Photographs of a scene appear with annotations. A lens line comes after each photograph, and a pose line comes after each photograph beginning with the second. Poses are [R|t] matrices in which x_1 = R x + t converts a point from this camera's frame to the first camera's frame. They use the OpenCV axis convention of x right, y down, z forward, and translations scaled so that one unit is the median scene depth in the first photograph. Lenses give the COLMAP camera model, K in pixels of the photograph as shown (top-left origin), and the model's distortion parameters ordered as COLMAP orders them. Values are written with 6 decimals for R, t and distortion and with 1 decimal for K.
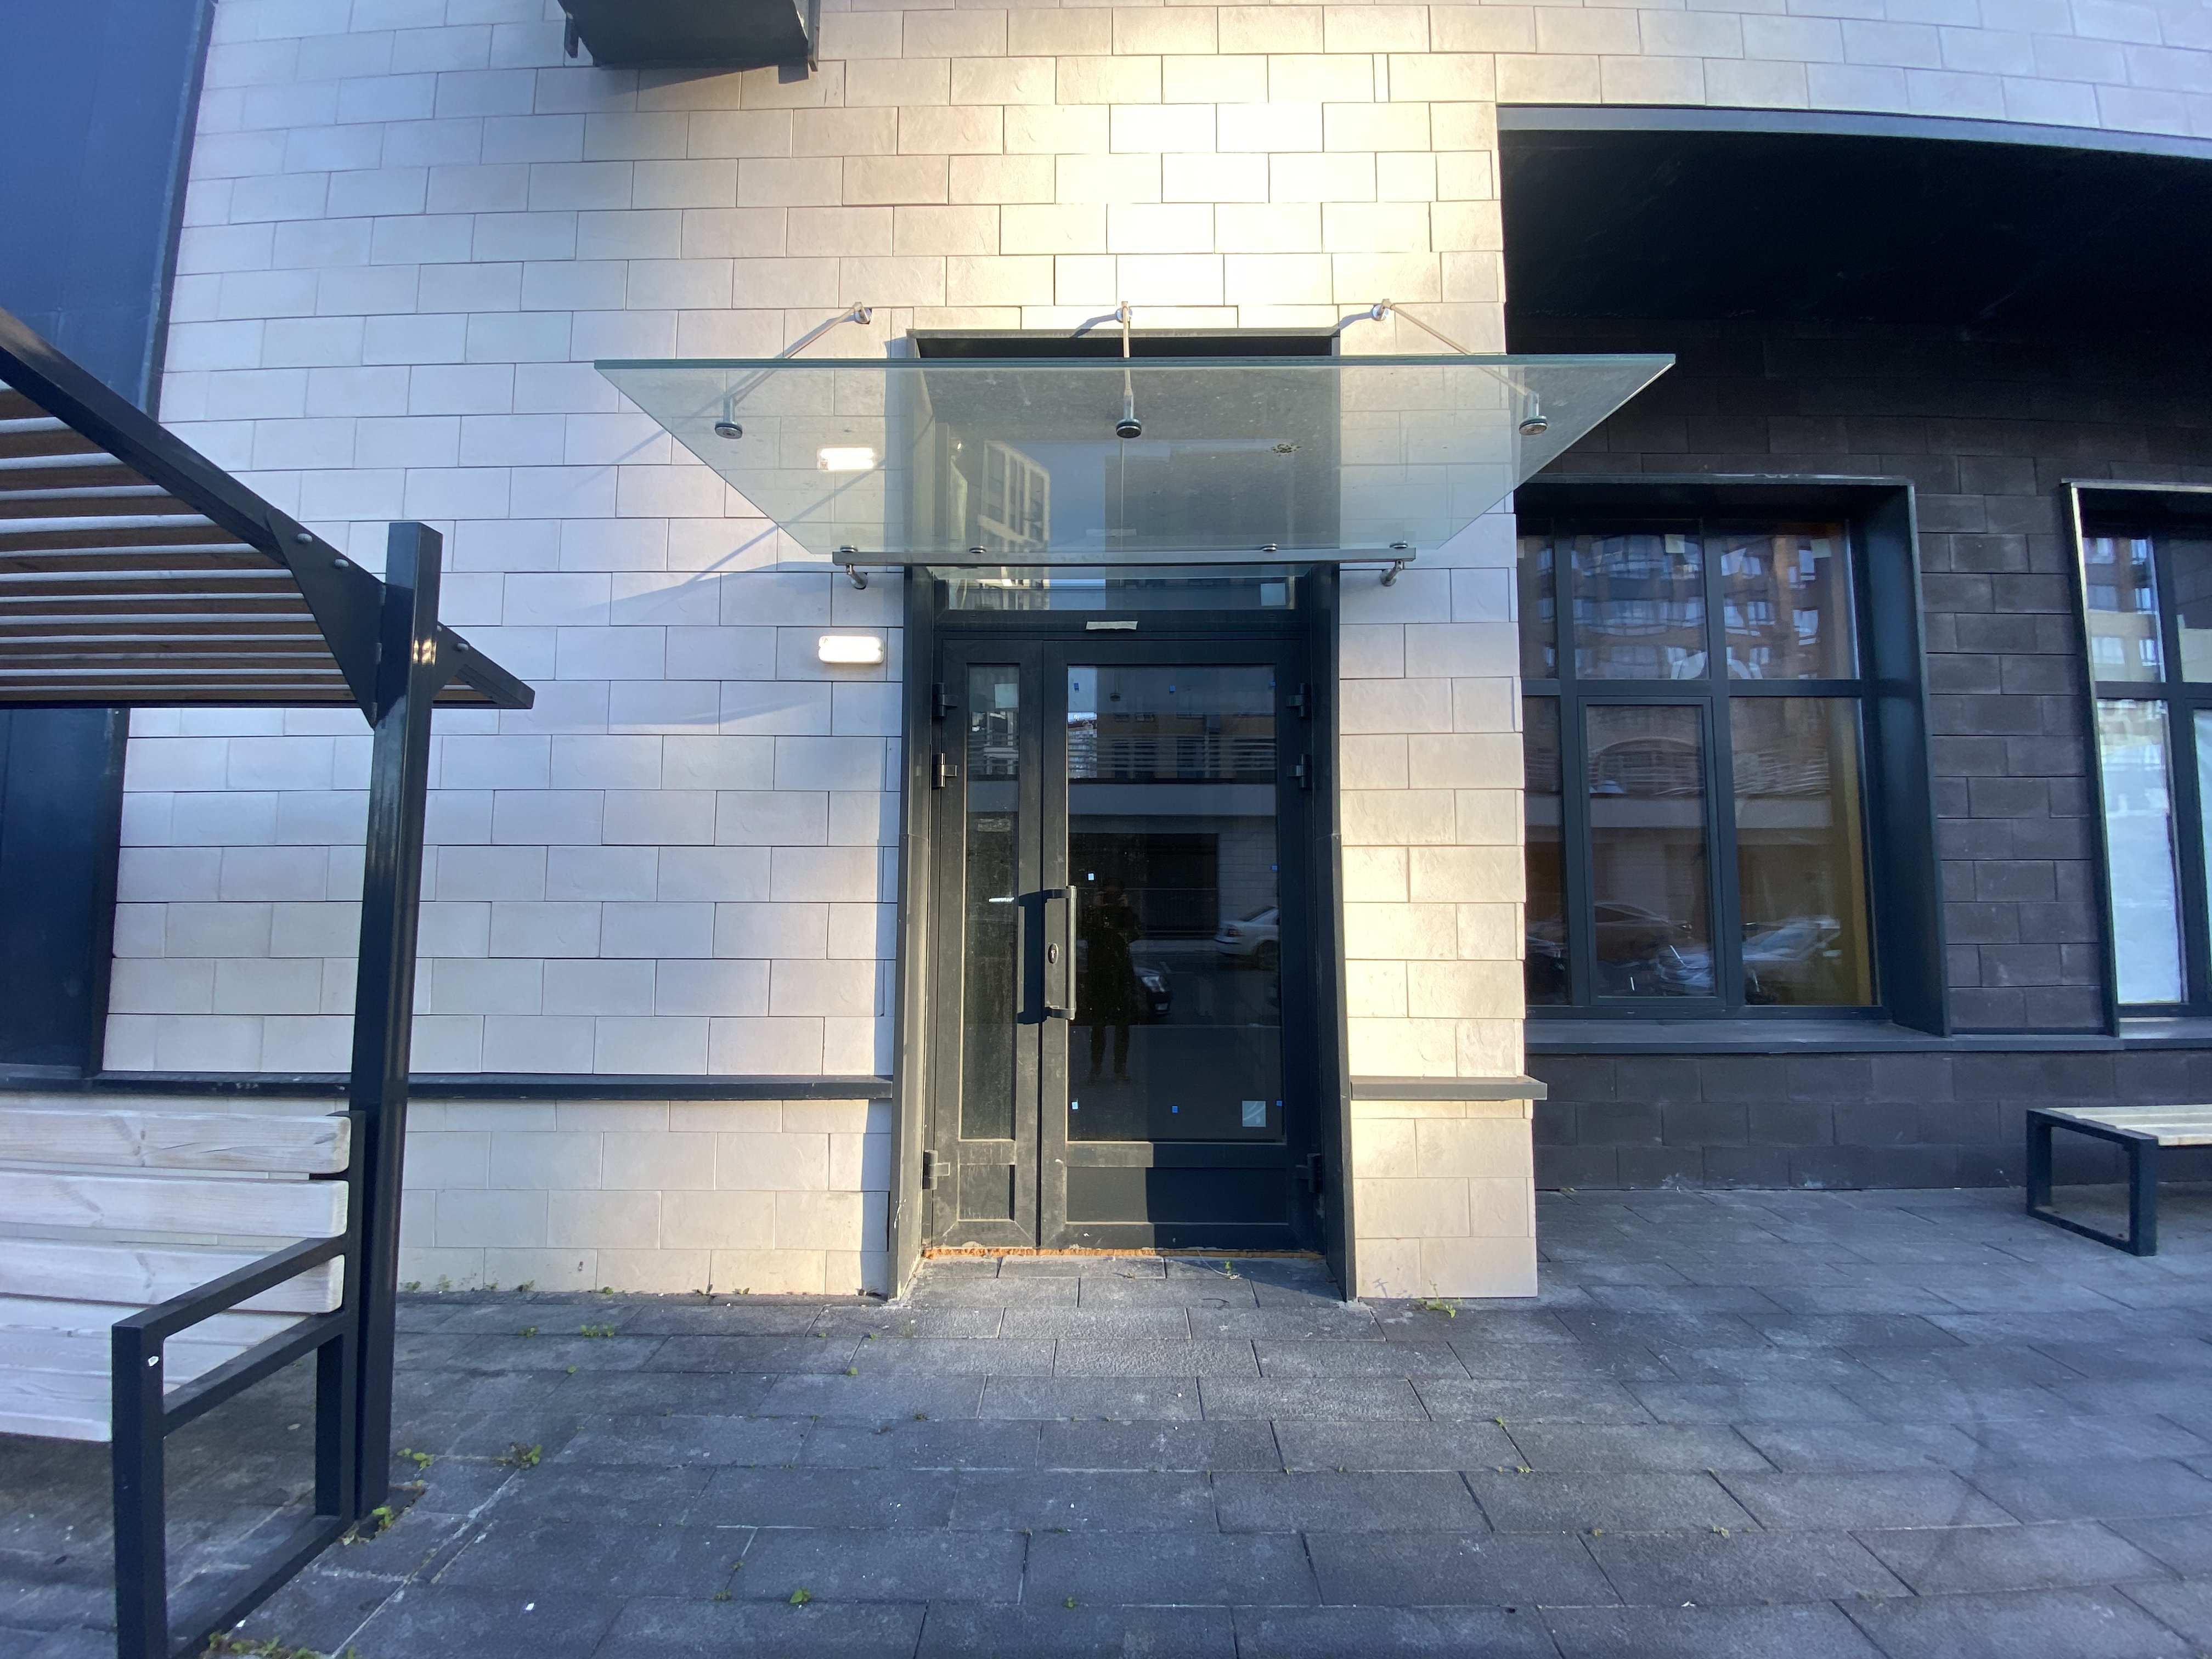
lens RADIAL K [[893.8, 0, 1101.1], [0, 893.8, 820.9], [0, 0, 1]] dist [-0.004571, -0.006972]
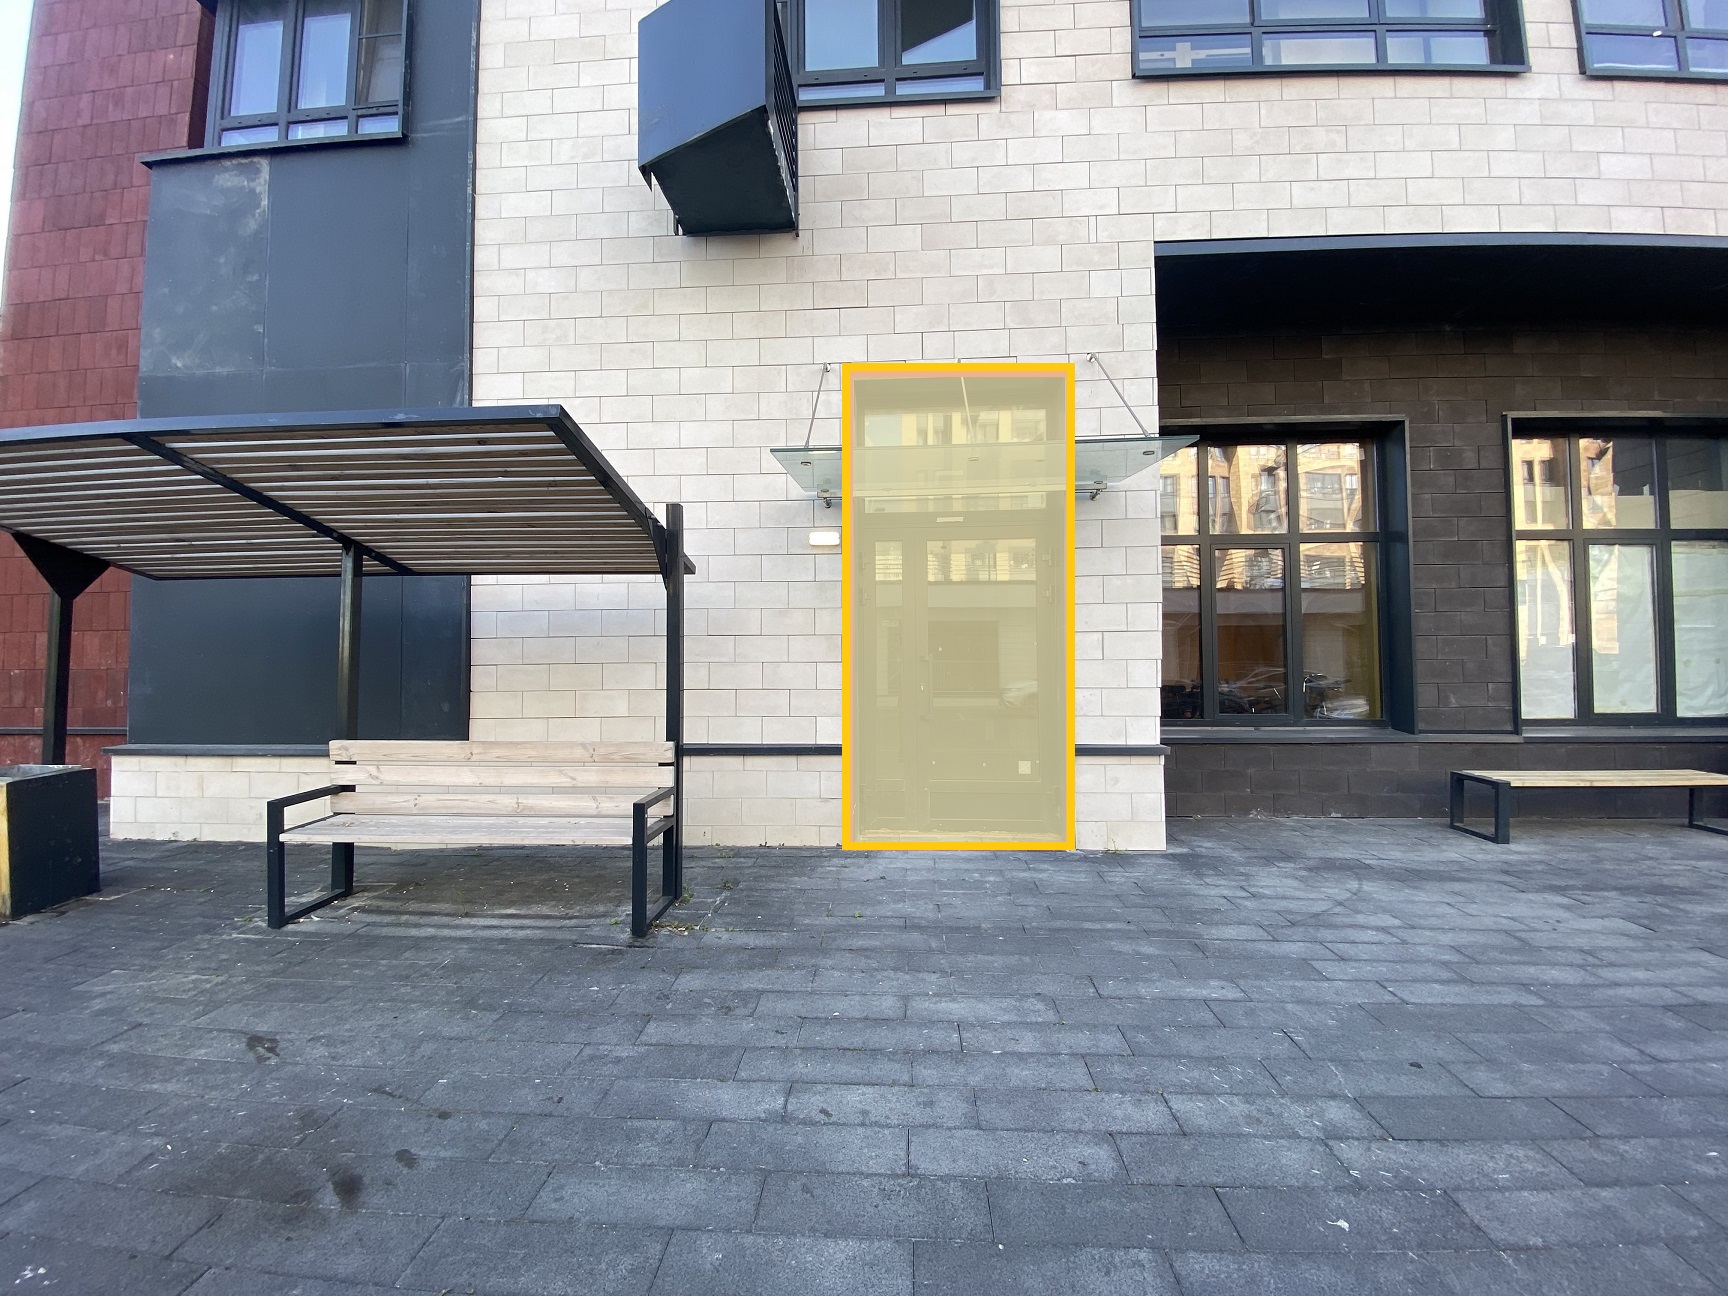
lens RADIAL K [[698.2, 0, 850.9], [0, 698.2, 644.6], [0, 0, 1]] dist [-0.004571, -0.006972]
pose [[0.998067, -0.009412, -0.061427, -0.114053], [0.012367, 0.998775, 0.047904, -0.022223], [0.060901, -0.048571, 0.996961, -0.540355]]
